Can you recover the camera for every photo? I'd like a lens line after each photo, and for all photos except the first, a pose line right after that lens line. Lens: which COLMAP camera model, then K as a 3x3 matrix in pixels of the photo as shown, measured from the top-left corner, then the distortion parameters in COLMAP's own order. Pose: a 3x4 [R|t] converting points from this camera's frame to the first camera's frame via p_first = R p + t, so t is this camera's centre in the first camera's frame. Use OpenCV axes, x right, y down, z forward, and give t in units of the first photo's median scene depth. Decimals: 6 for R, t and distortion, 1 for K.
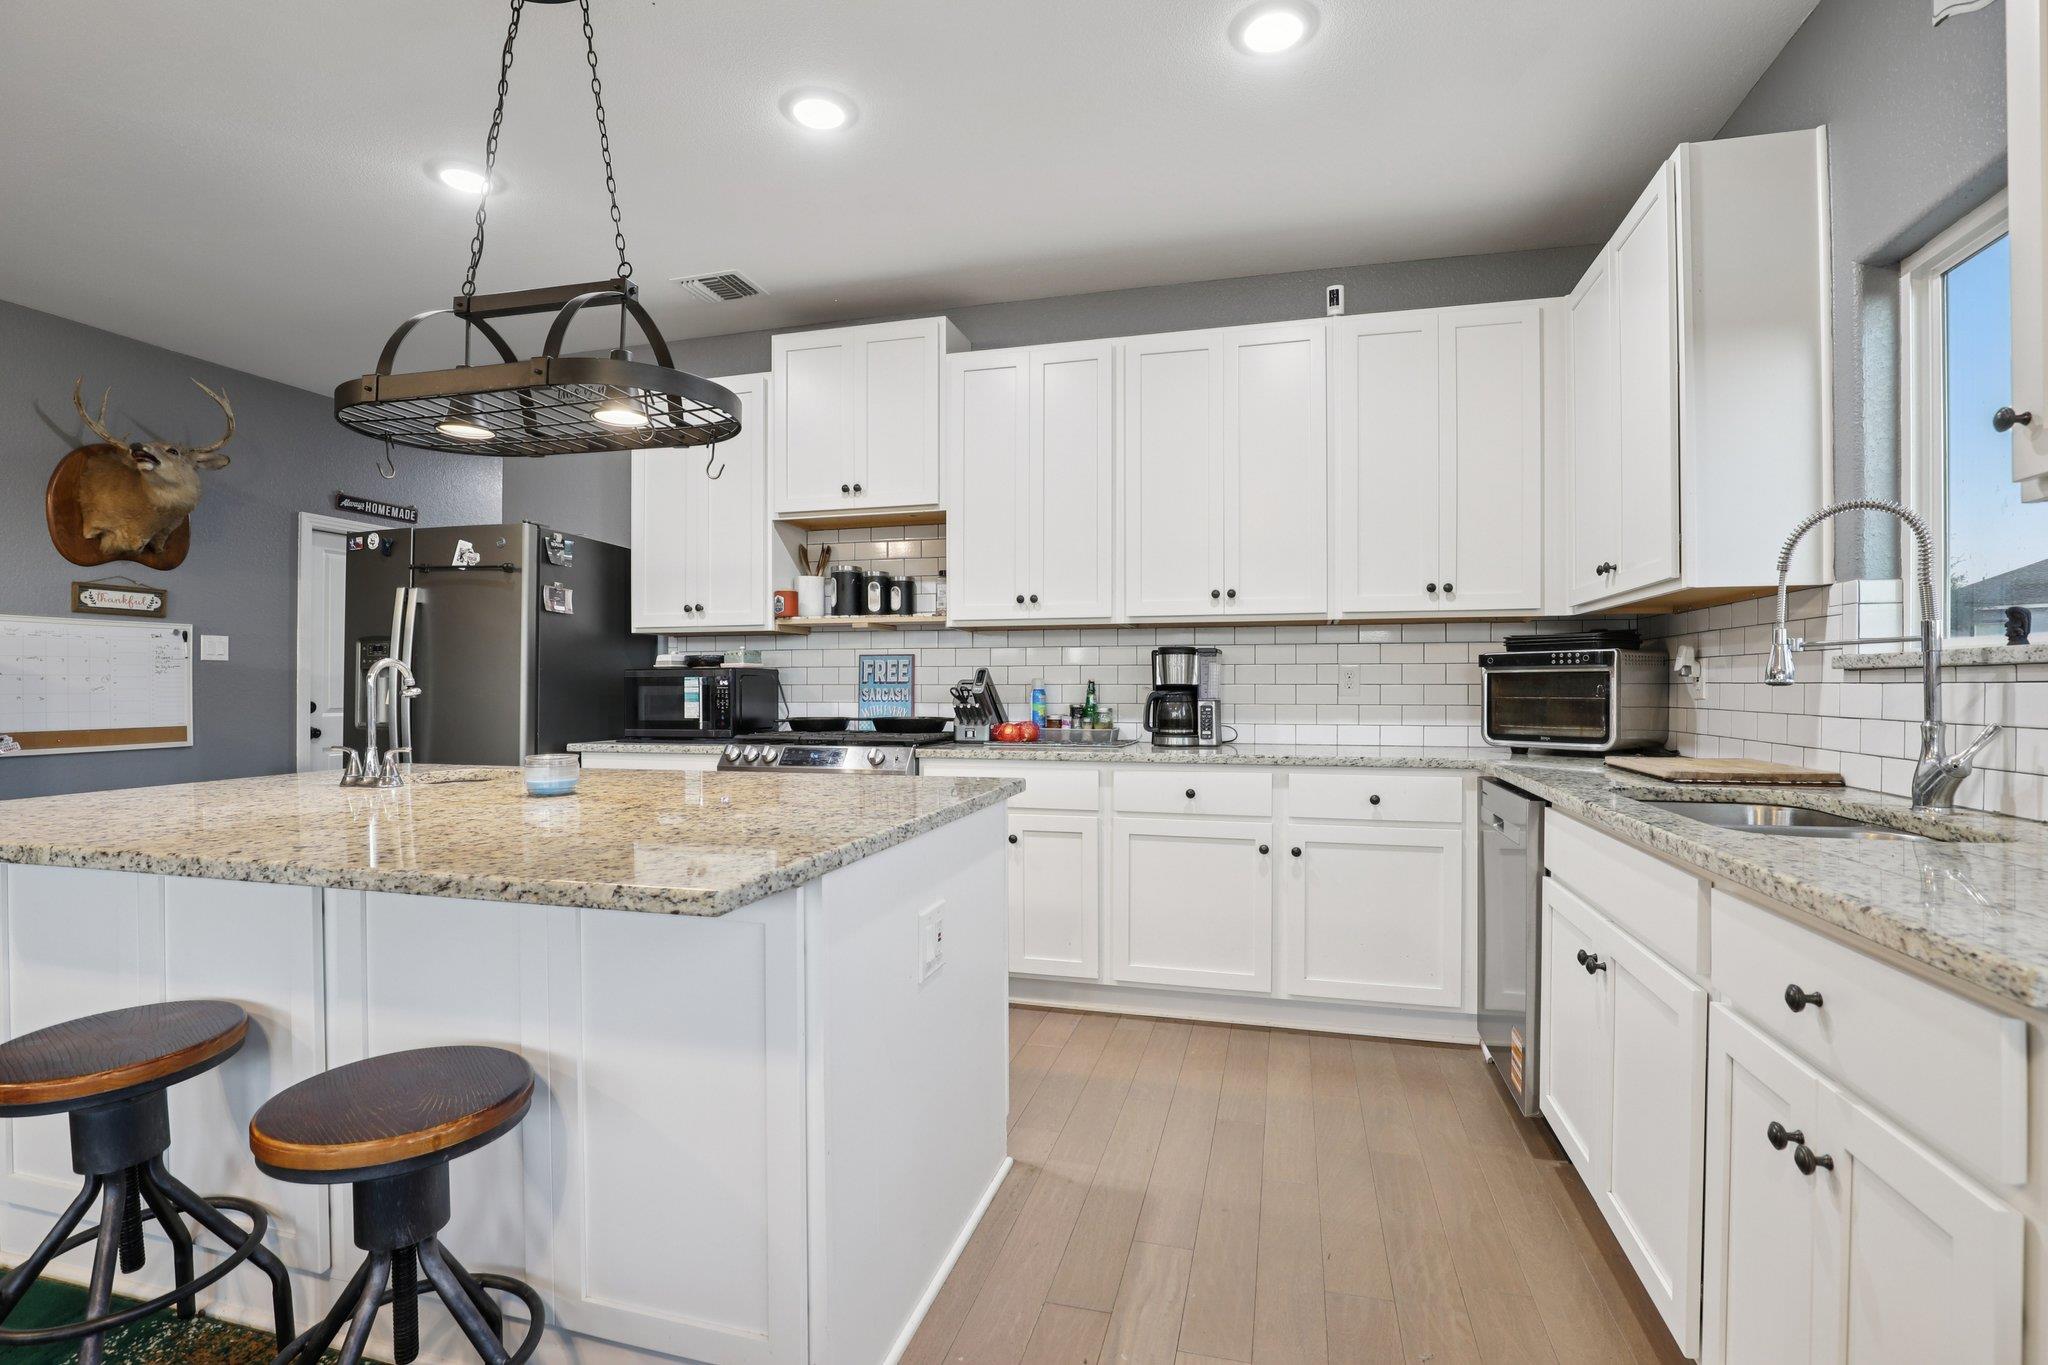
lens RADIAL K [[932.1, 0, 1039.4], [0, 932.1, 692.2], [0, 0, 1]] dist [-0.034739, 0.006409]
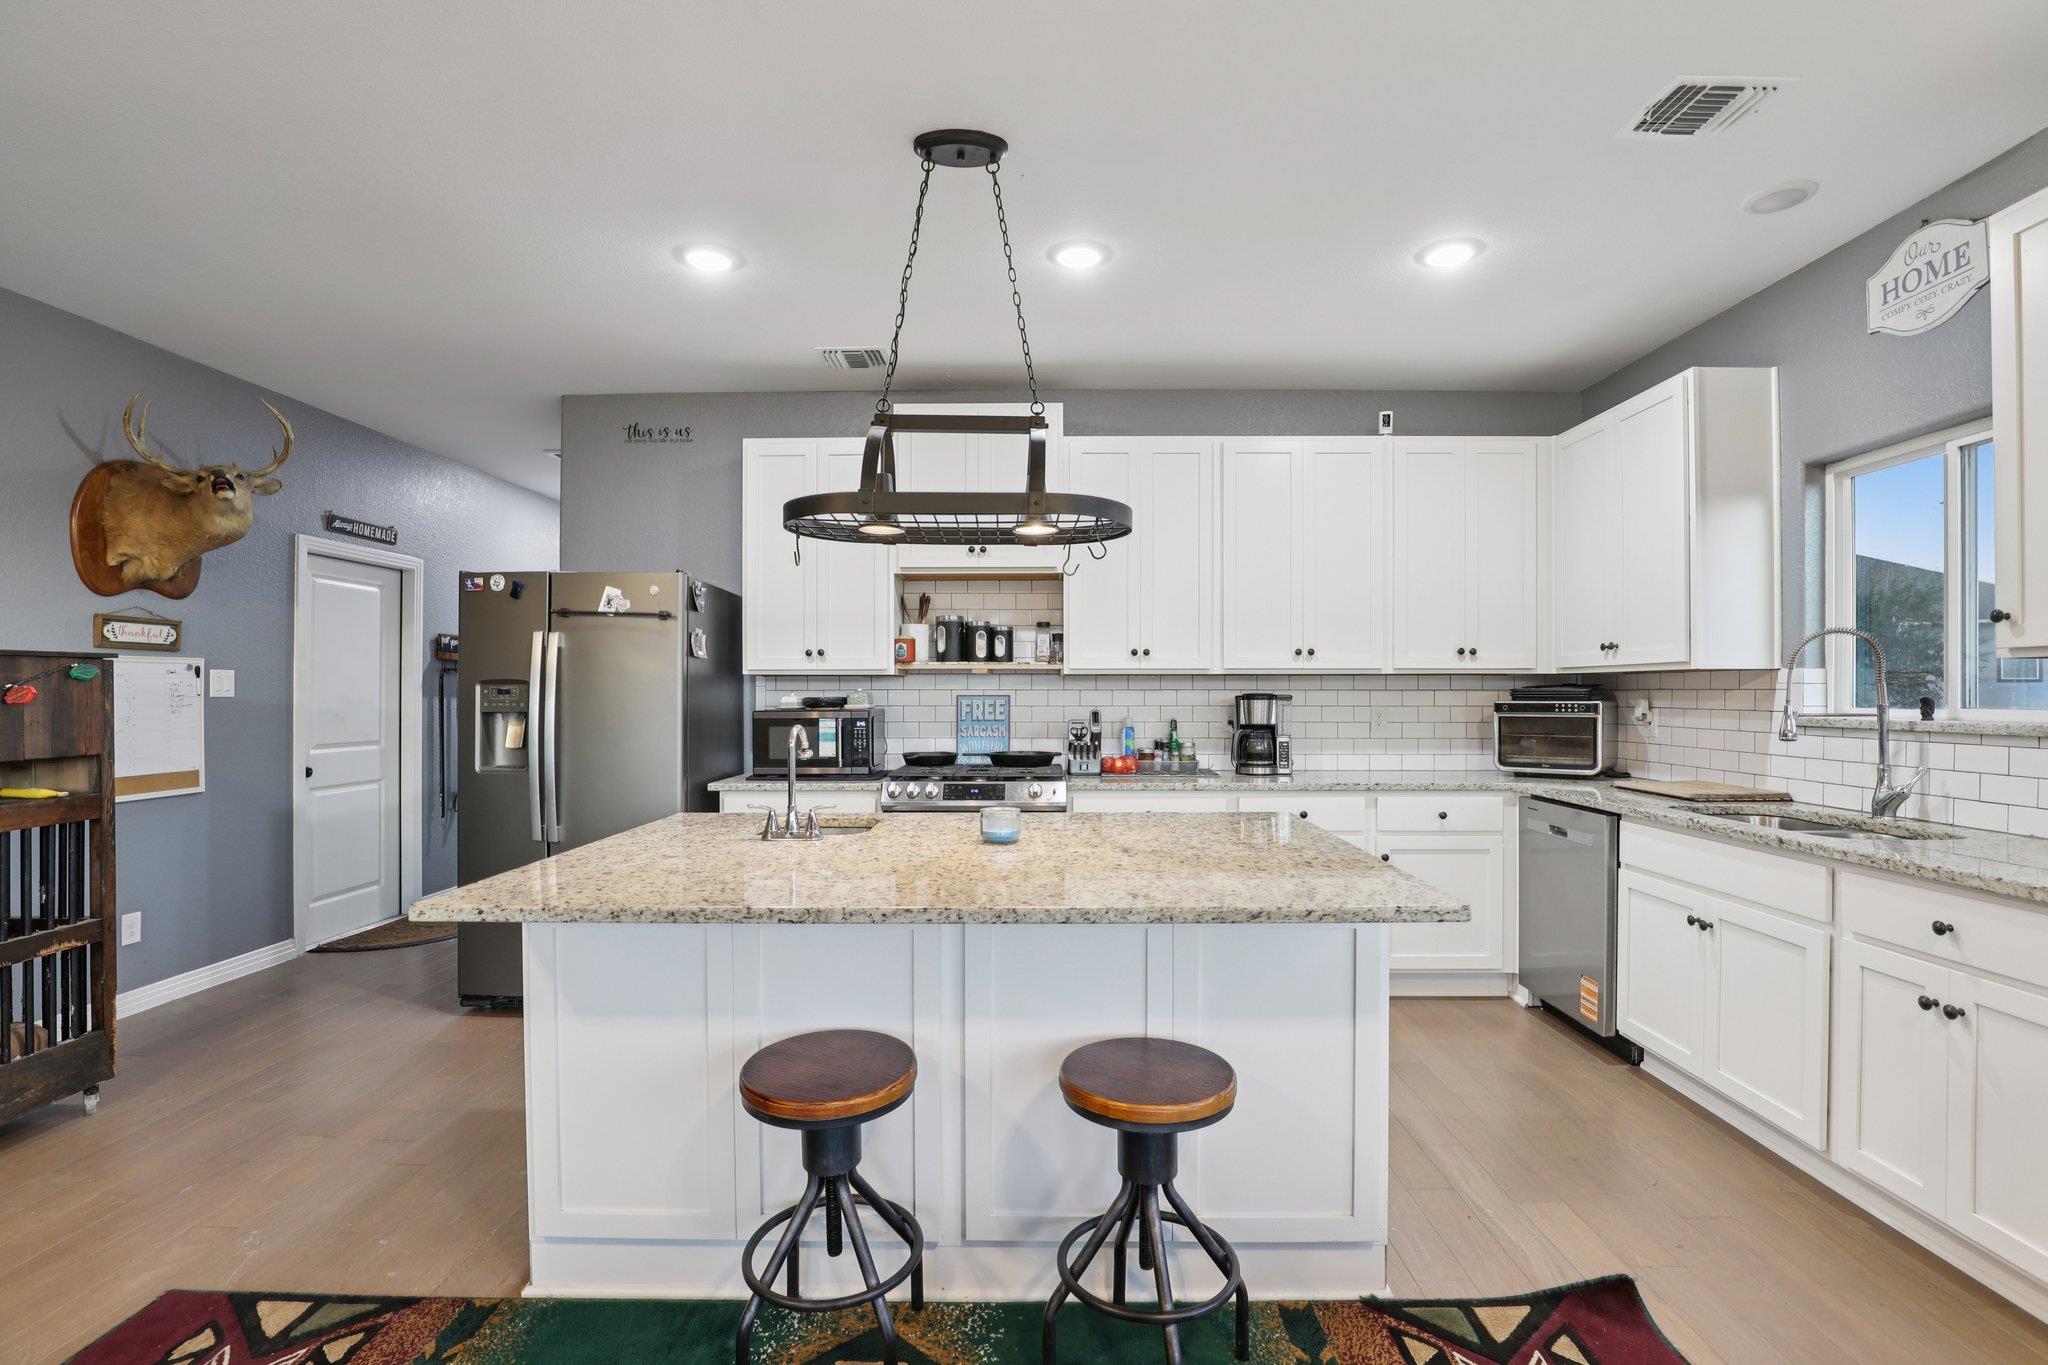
lens RADIAL K [[932.1, 0, 1039.4], [0, 932.1, 692.2], [0, 0, 1]] dist [-0.034739, 0.006409]
pose [[0.969970, 0.000520, 0.243225, -0.411802], [0.000969, 0.999982, -0.006000, -0.041465], [-0.243224, 0.006055, 0.969951, -0.106860]]
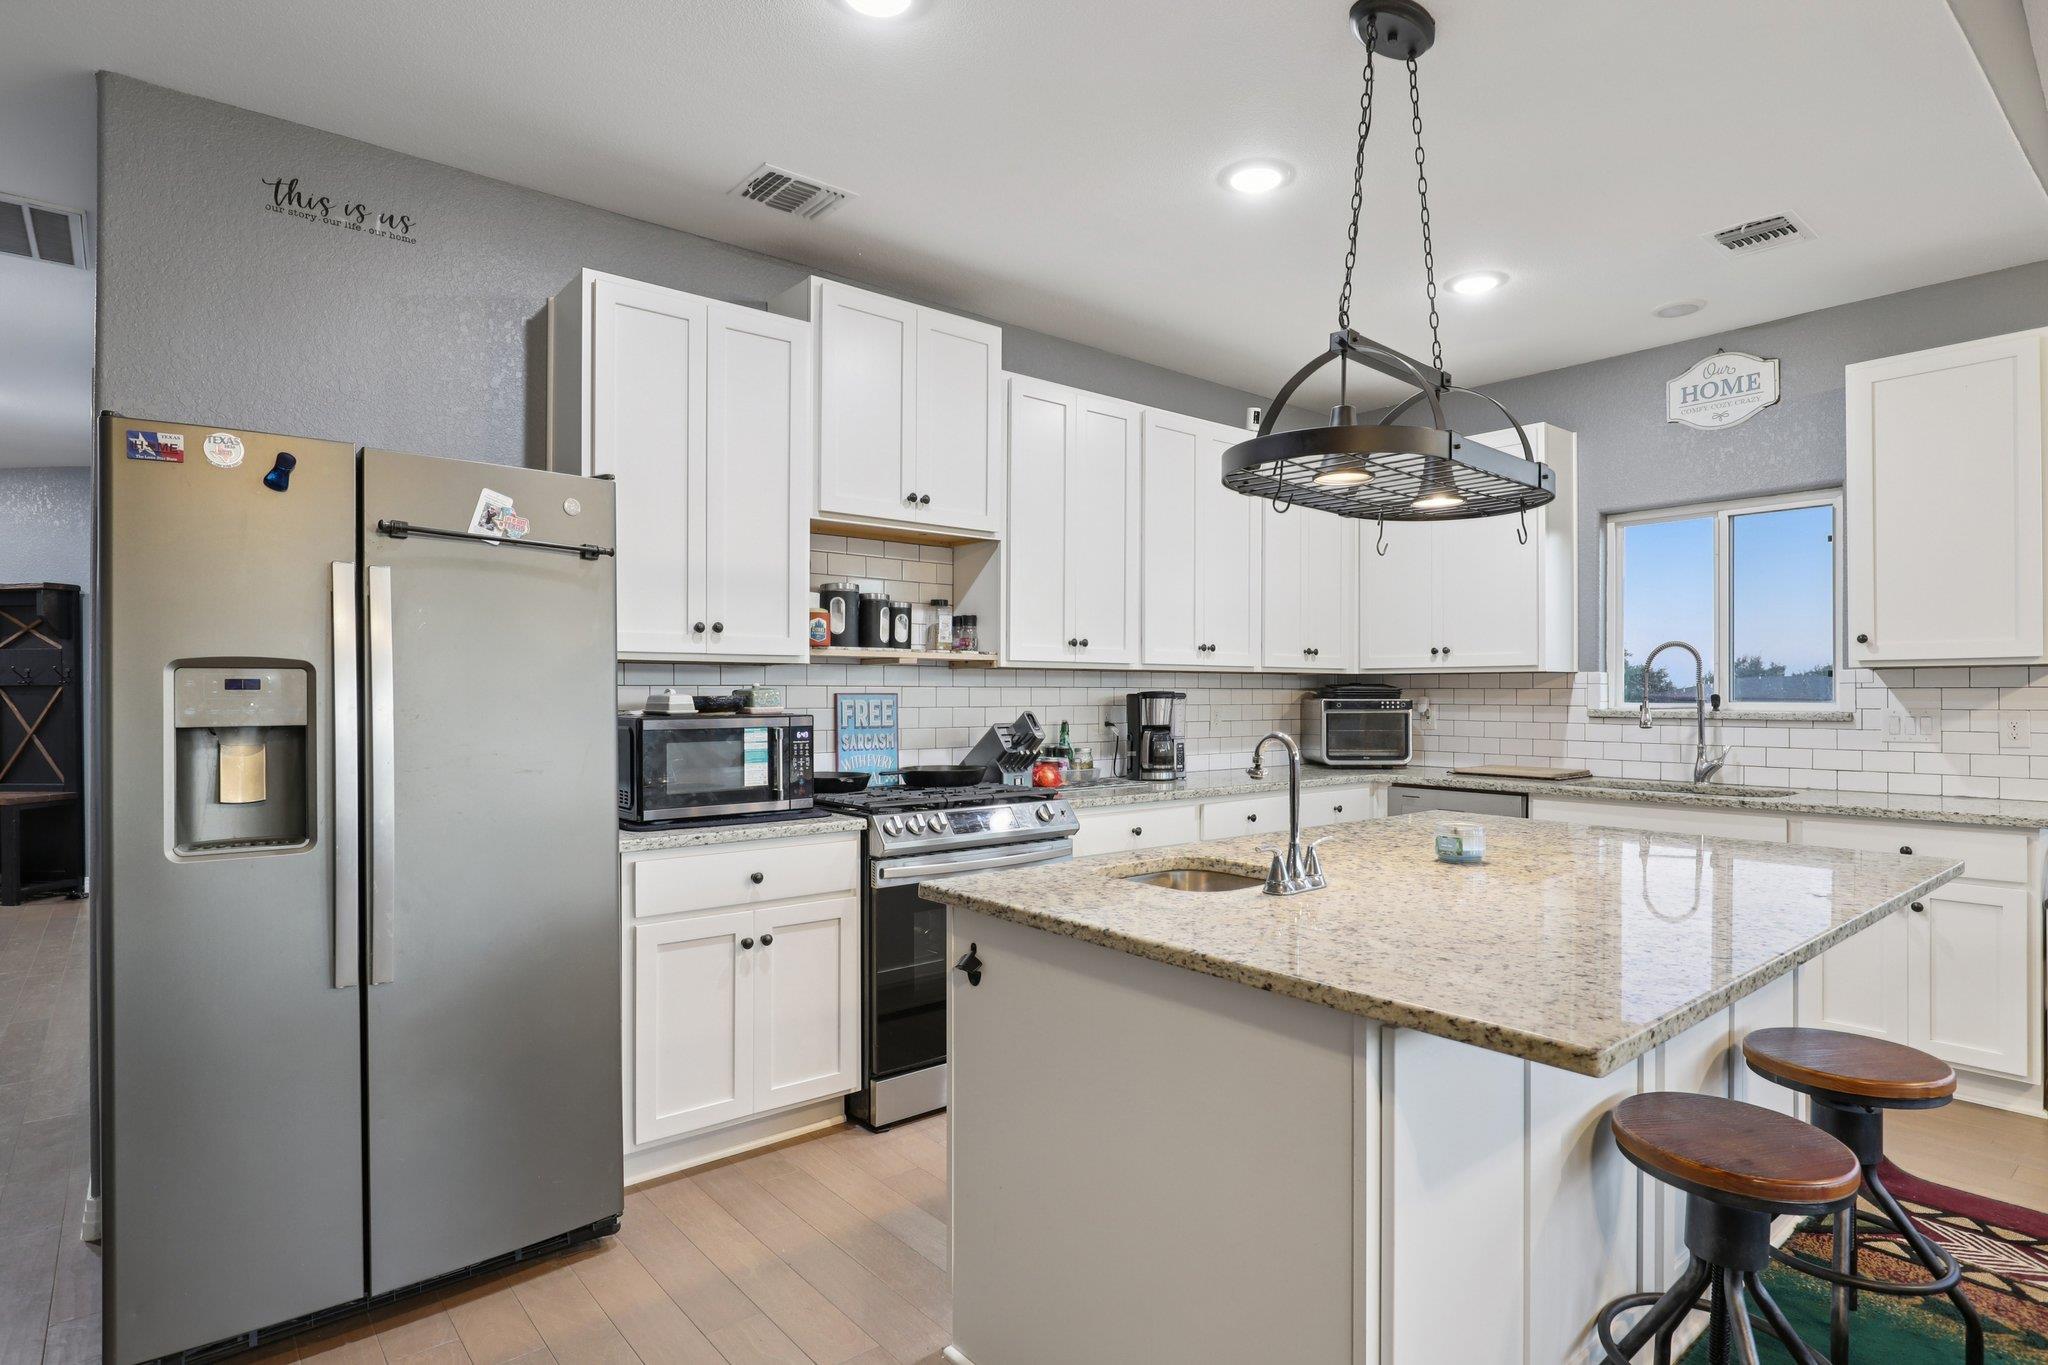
lens RADIAL K [[1064.5, 0, 1035.7], [0, 1064.5, 691.6], [0, 0, 1]] dist [-0.011206, -0.000247]
pose [[0.577997, 0.002230, 0.816036, -0.946227], [0.003242, 0.999982, -0.005028, -0.040779], [-0.816032, 0.005552, 0.577980, 0.368439]]
